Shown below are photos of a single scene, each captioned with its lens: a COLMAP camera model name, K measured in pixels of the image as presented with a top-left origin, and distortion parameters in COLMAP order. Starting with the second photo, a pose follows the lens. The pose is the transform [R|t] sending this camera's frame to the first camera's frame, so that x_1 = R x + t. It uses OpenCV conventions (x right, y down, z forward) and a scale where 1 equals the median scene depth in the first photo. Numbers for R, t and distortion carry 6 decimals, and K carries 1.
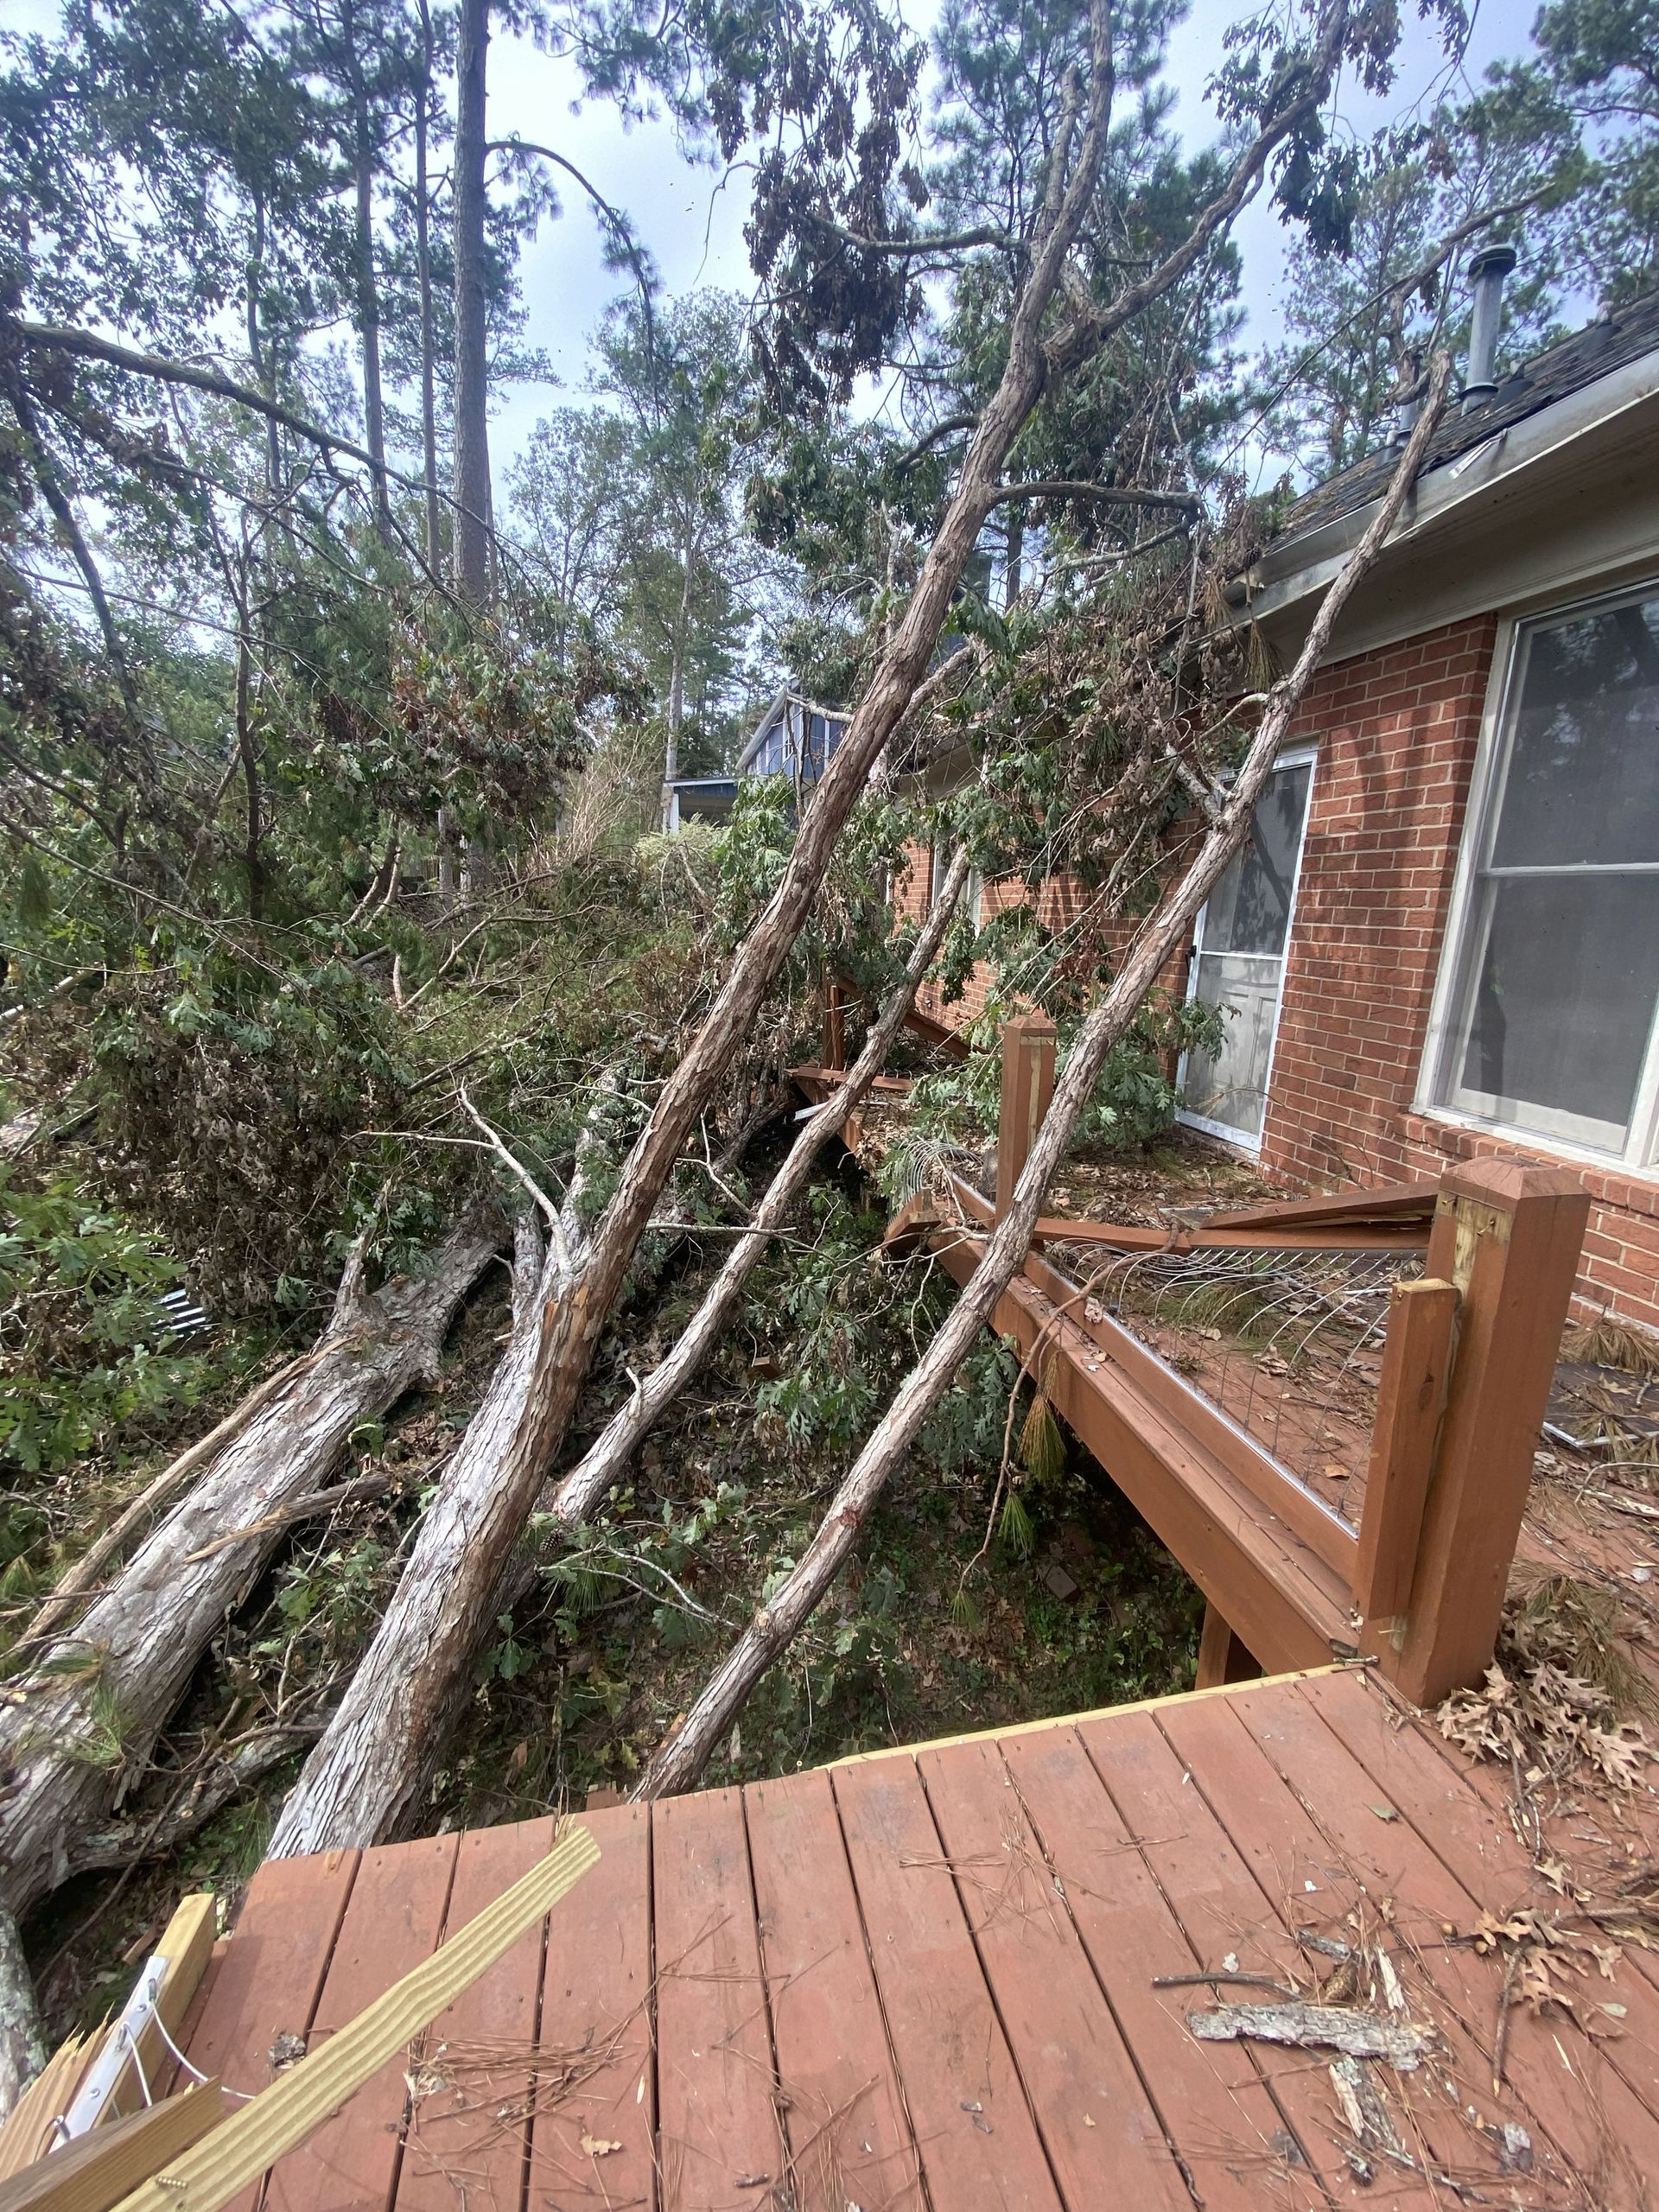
lens RADIAL K [[928.5, 0, 817.4], [0, 928.5, 1103.1], [0, 0, 1]] dist [0.014359, -0.018906]
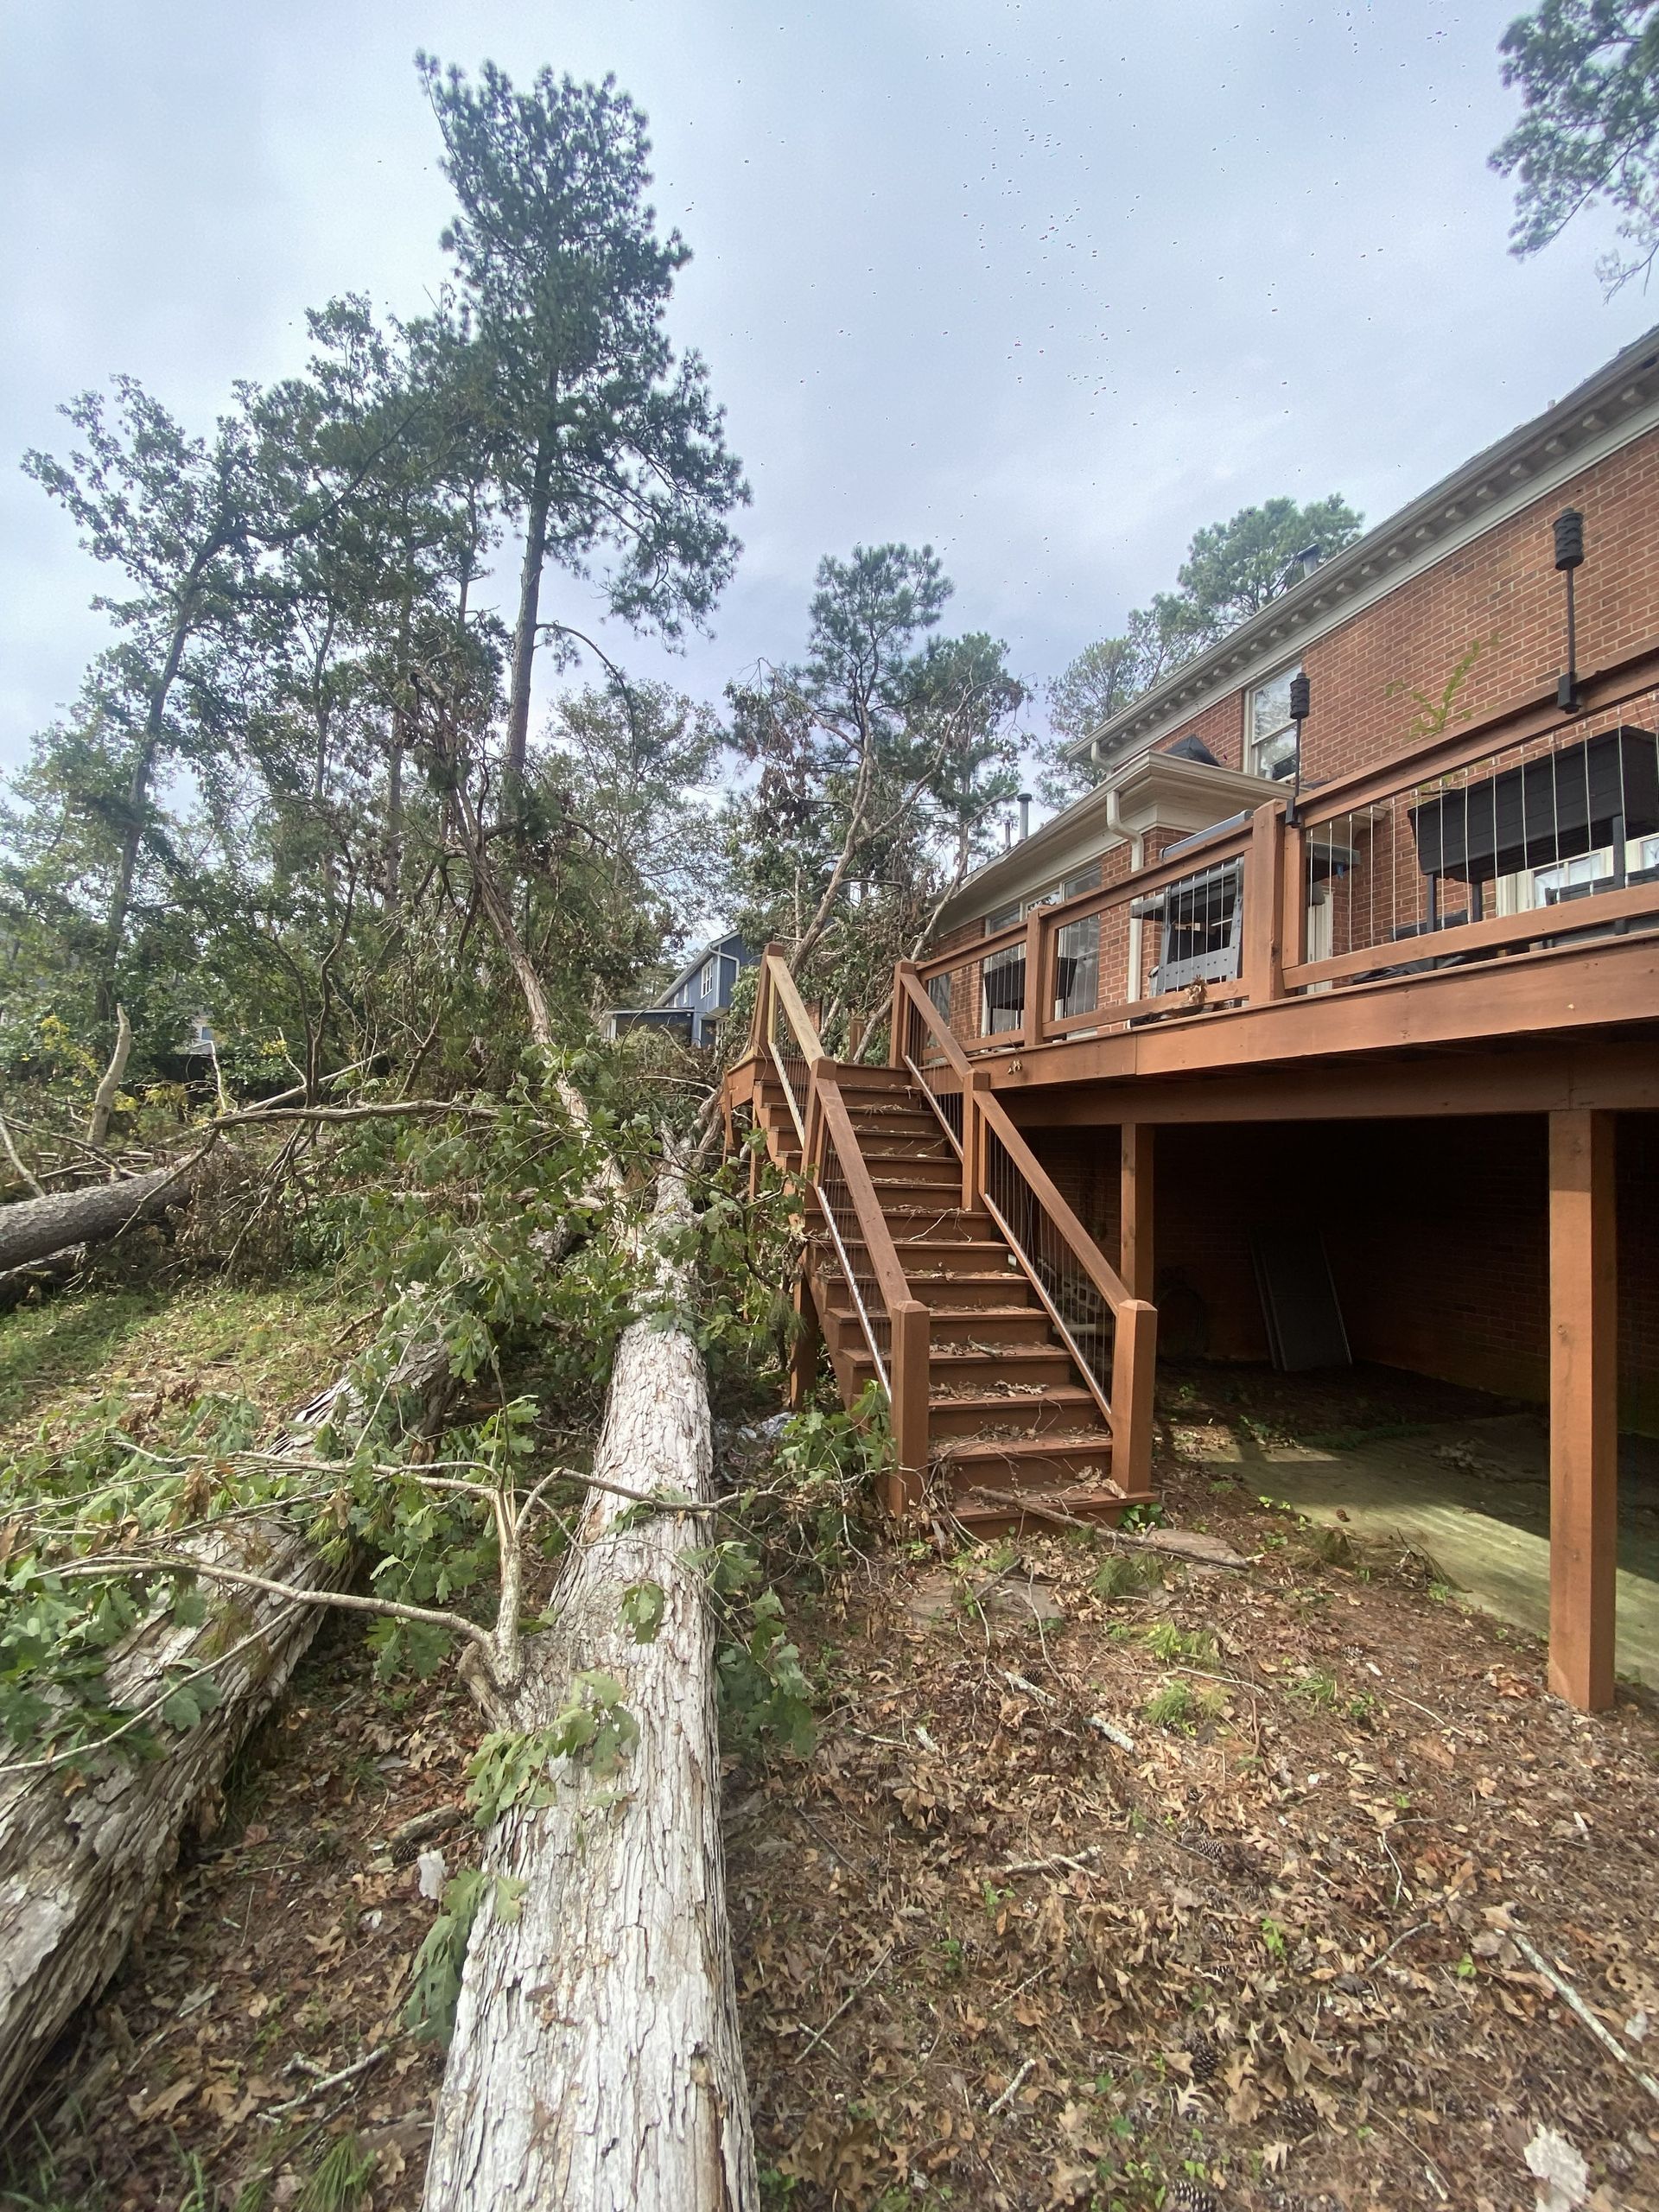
lens RADIAL K [[928.5, 0, 817.4], [0, 928.5, 1103.1], [0, 0, 1]] dist [0.014359, -0.018906]
pose [[0.991356, 0.018573, 0.129878, -0.066268], [0.016321, 0.964781, -0.262549, 0.204166], [-0.130181, 0.262399, 0.956138, -0.402588]]
